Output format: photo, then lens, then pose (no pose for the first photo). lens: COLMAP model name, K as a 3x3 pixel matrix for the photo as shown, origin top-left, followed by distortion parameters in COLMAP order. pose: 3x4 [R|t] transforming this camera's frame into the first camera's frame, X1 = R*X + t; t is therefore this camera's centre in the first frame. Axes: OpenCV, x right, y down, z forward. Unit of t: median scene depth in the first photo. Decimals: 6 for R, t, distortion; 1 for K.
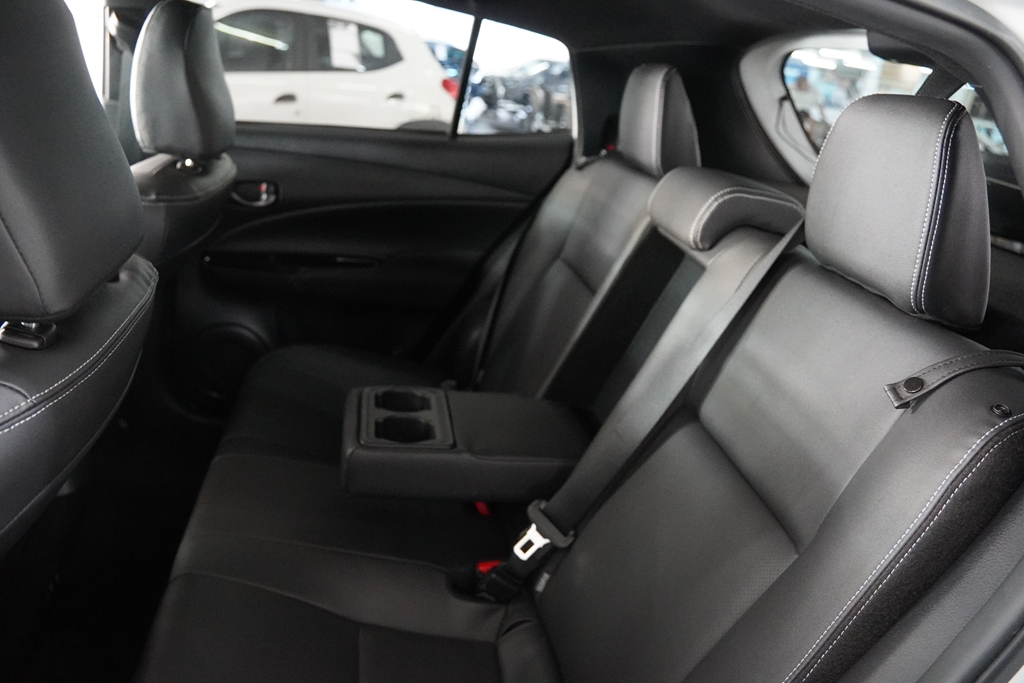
lens RADIAL K [[772.4, 0, 512.0], [0, 772.4, 341.5], [0, 0, 1]] dist [-0.128067, 0.095449]
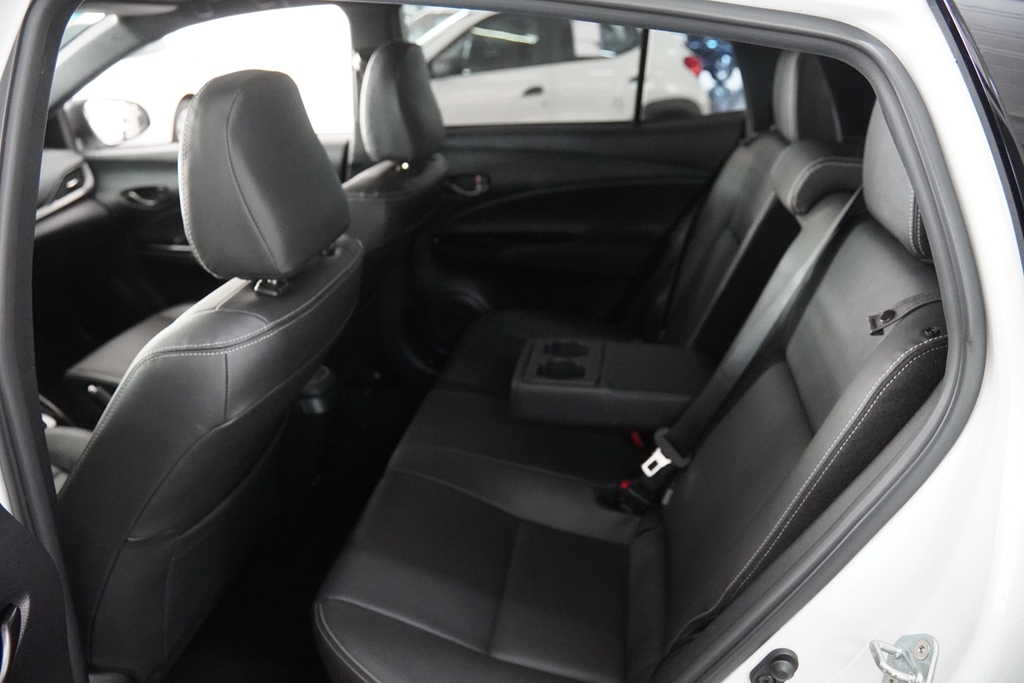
lens RADIAL K [[772.4, 0, 512.0], [0, 772.4, 341.5], [0, 0, 1]] dist [-0.128067, 0.095449]
pose [[0.938944, 0.001266, -0.344069, 0.219212], [0.008361, 0.999614, 0.026496, 0.035426], [0.343969, -0.027755, 0.938571, -0.205136]]
